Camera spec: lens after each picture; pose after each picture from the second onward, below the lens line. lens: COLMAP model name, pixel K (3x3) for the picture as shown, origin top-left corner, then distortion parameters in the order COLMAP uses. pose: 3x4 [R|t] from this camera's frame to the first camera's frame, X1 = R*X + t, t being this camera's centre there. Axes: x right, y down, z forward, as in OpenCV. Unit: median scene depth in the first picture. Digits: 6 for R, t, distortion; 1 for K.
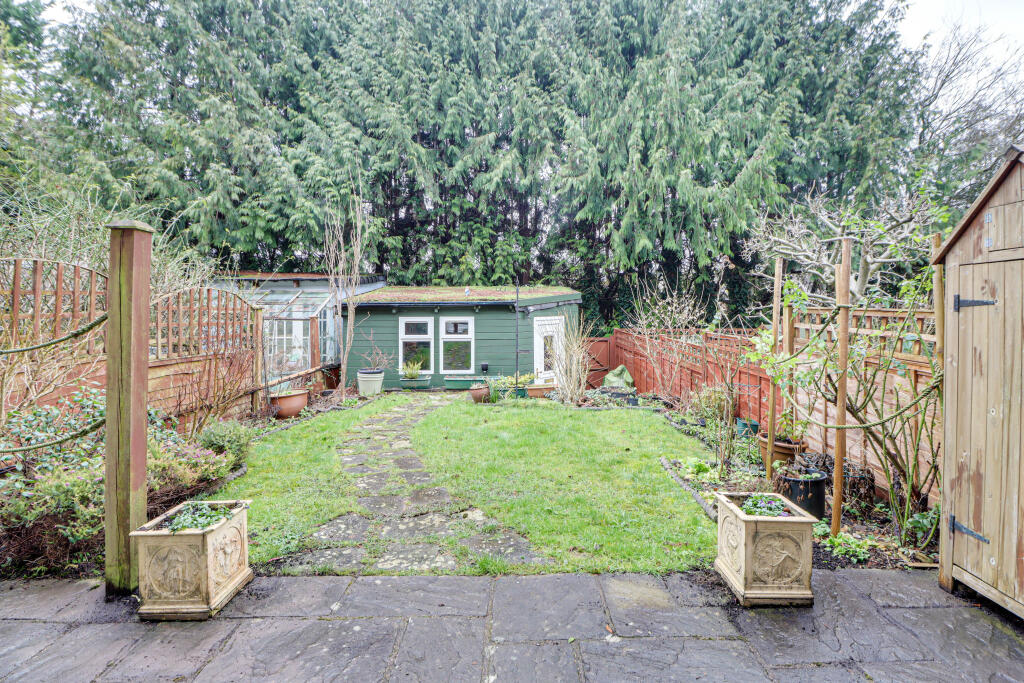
lens RADIAL K [[480.9, 0, 529.3], [0, 480.9, 300.4], [0, 0, 1]] dist [0.001236, -0.000016]
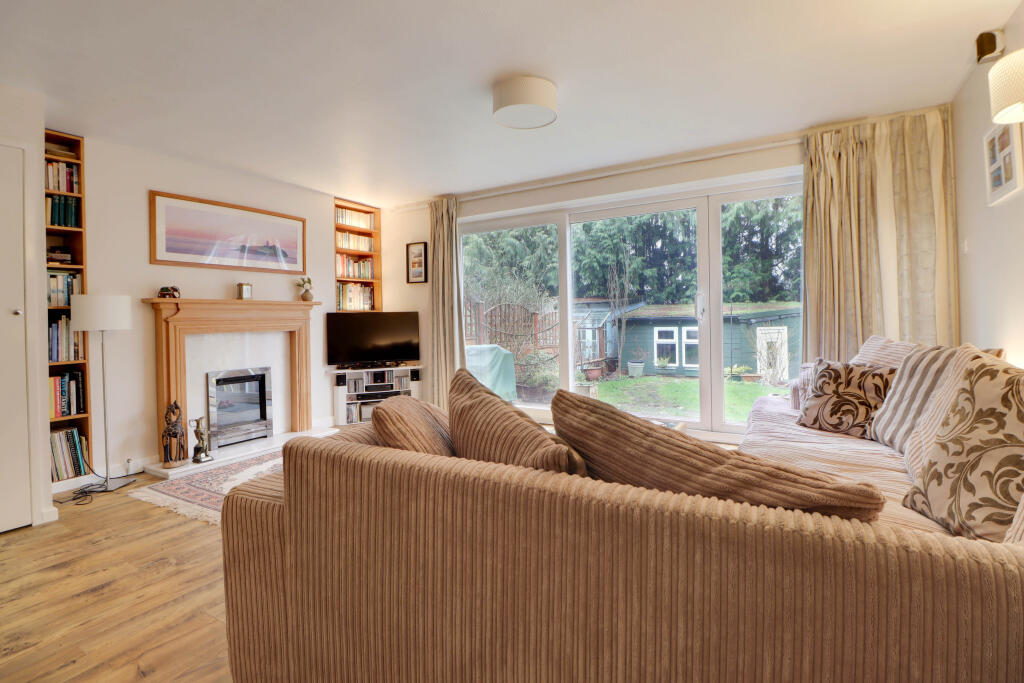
lens RADIAL K [[470.8, 0, 516.2], [0, 470.8, 315.7], [0, 0, 1]] dist [0.002040, -0.011330]
pose [[0.844951, -0.013937, -0.534662, 0.135386], [0.015352, 0.999881, -0.001803, -0.003989], [0.534623, -0.006685, 0.845064, -0.417563]]
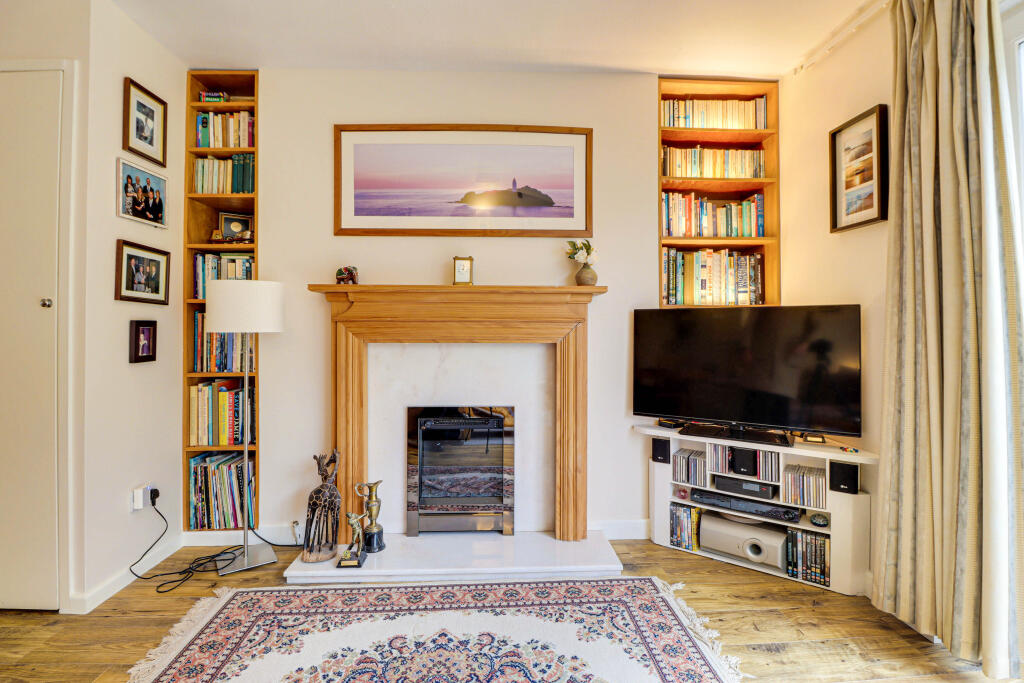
lens RADIAL K [[478.2, 0, 517.8], [0, 478.2, 322.9], [0, 0, 1]] dist [0.002738, -0.013508]
pose [[0.017110, -0.007842, -0.999823, -0.050504], [-0.001862, 0.999967, -0.007875, -0.001822], [0.999852, 0.001997, 0.017095, -0.167928]]
